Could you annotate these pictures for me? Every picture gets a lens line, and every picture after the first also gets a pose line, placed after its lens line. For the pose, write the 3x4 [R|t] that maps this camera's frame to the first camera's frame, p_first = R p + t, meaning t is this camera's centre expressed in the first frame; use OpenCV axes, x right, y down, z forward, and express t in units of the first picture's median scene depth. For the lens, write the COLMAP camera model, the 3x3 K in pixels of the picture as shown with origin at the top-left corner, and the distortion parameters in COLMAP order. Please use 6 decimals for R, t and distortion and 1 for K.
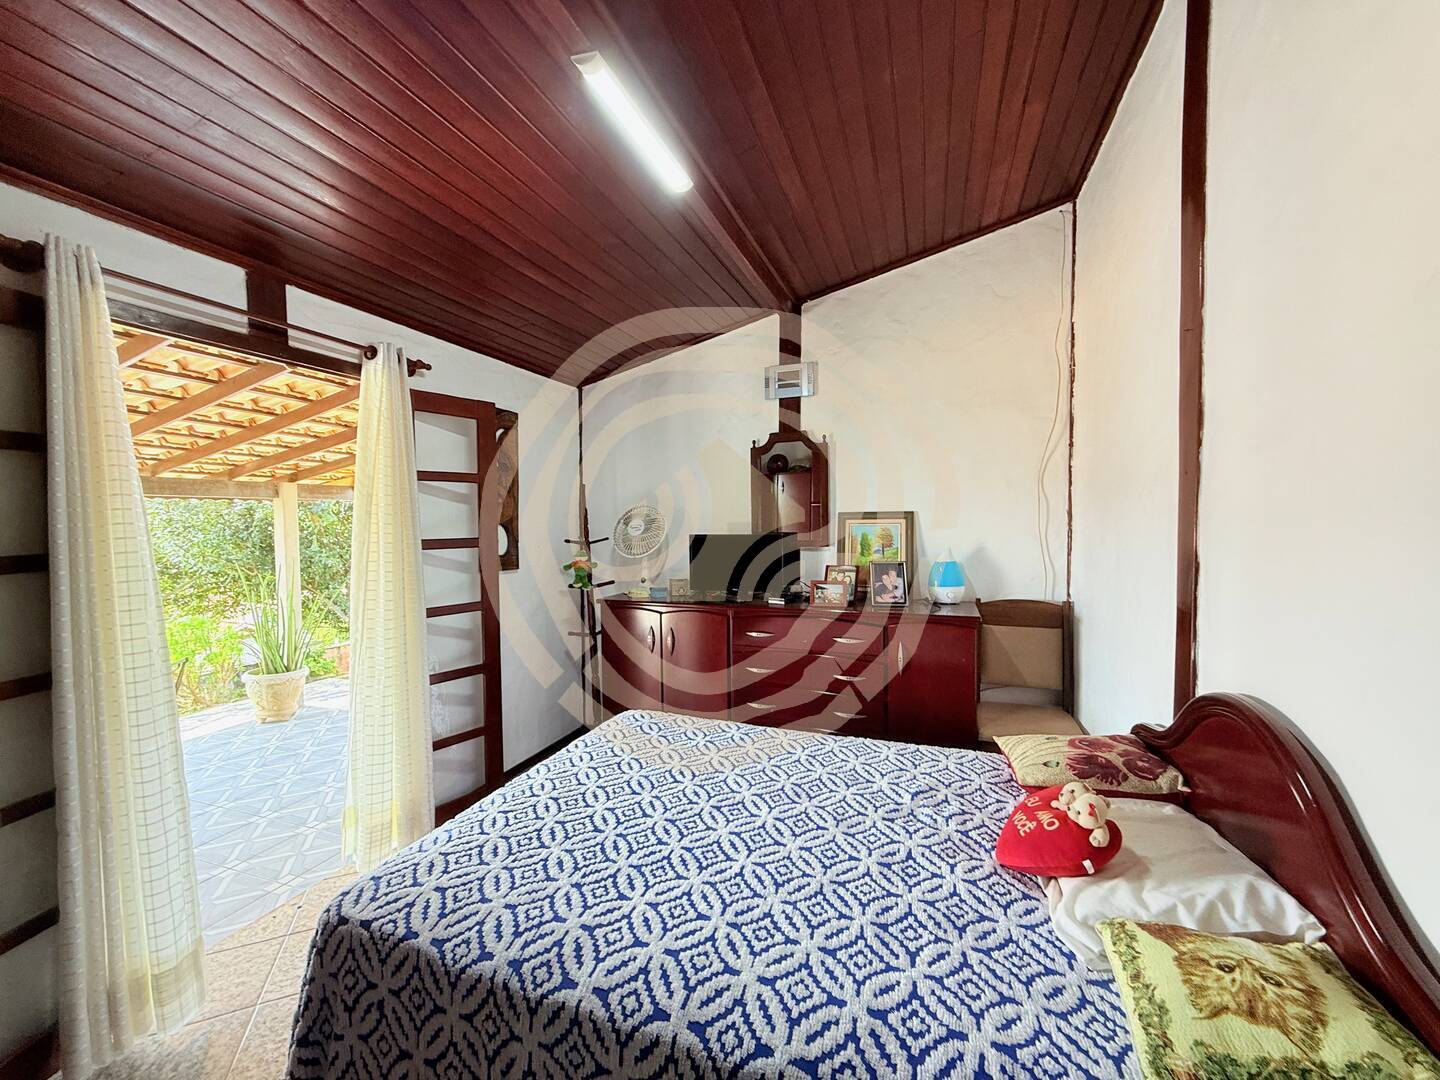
lens RADIAL K [[584.7, 0, 720.0], [0, 584.7, 540.0], [0, 0, 1]] dist [0.002080, 0.000186]
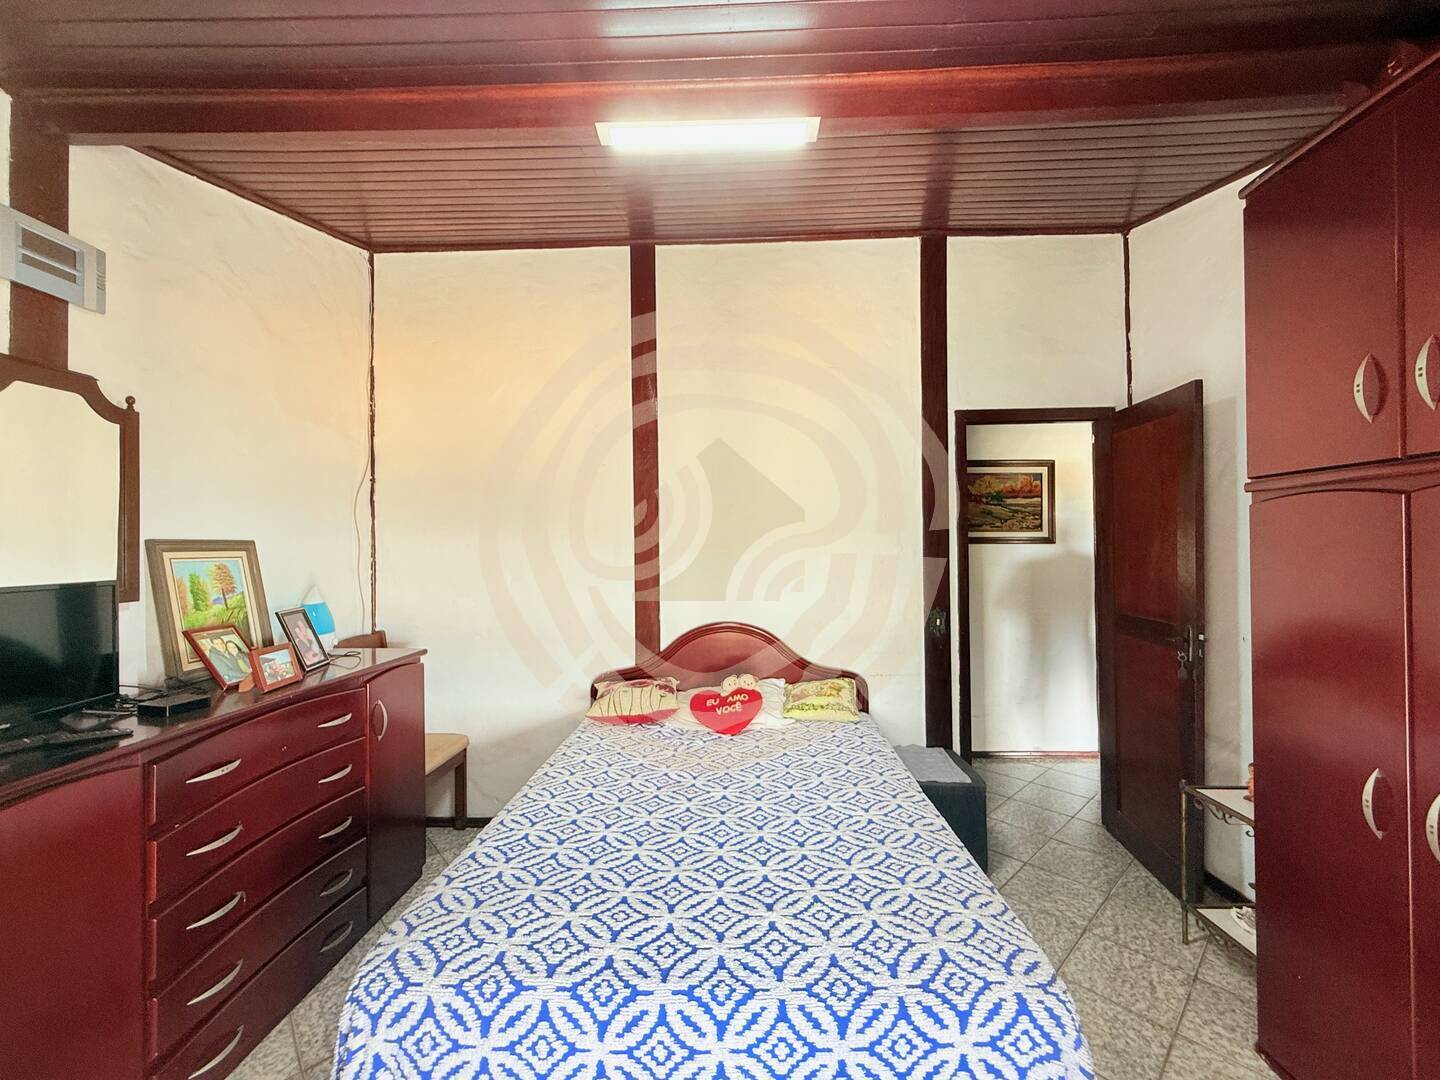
lens RADIAL K [[584.7, 0, 720.0], [0, 584.7, 540.0], [0, 0, 1]] dist [0.002080, 0.000186]
pose [[-0.324084, 0.026707, 0.945651, -1.230585], [0.048050, 0.998776, -0.011740, -0.031066], [-0.944807, 0.041634, -0.324971, 1.598437]]
